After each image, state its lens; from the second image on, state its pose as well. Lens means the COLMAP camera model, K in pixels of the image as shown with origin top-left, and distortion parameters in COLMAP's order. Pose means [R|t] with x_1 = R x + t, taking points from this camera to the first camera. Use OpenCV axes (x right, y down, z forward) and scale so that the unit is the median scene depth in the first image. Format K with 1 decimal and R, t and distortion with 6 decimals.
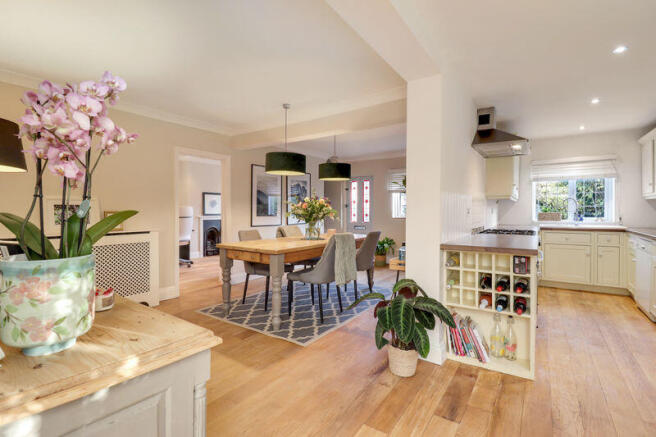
lens RADIAL K [[308.8, 0, 328.8], [0, 308.8, 215.0], [0, 0, 1]] dist [0.000545, -0.010734]
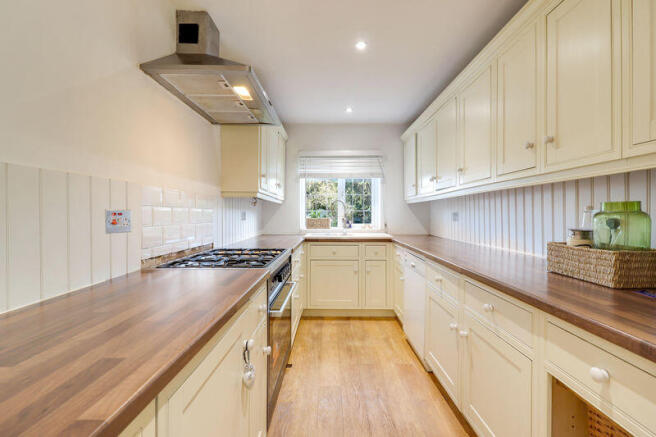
lens RADIAL K [[308.8, 0, 328.8], [0, 308.8, 215.0], [0, 0, 1]] dist [0.000545, -0.010734]
pose [[0.826391, 0.003729, 0.563085, 0.372391], [0.003666, 0.999921, -0.012002, -0.008174], [-0.563085, 0.011982, 0.826312, 0.419486]]
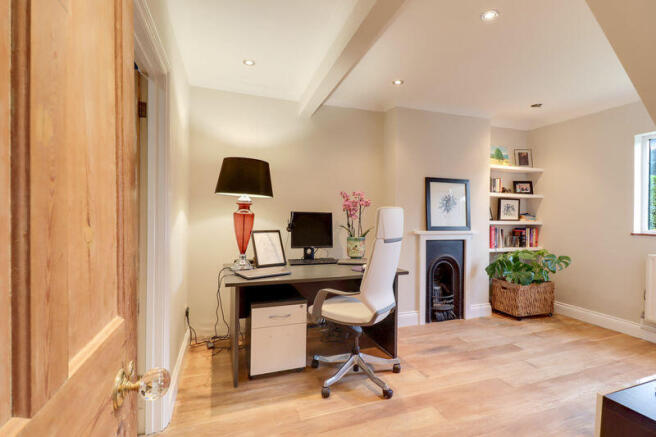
lens RADIAL K [[308.8, 0, 328.8], [0, 308.8, 215.0], [0, 0, 1]] dist [0.000545, -0.010734]
pose [[0.798014, 0.003580, -0.602628, -0.522390], [-0.011584, 0.999889, -0.009400, -0.029733], [0.602528, 0.014483, 0.797967, 1.165442]]
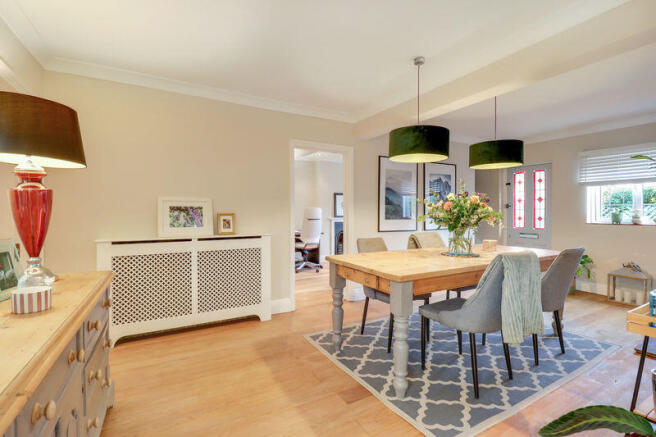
lens RADIAL K [[308.8, 0, 328.8], [0, 308.8, 215.0], [0, 0, 1]] dist [0.000545, -0.010734]
pose [[0.901908, 0.003875, -0.431910, -0.019794], [-0.005856, 0.999978, -0.003256, -0.005549], [0.431888, 0.005466, 0.901911, 0.264566]]
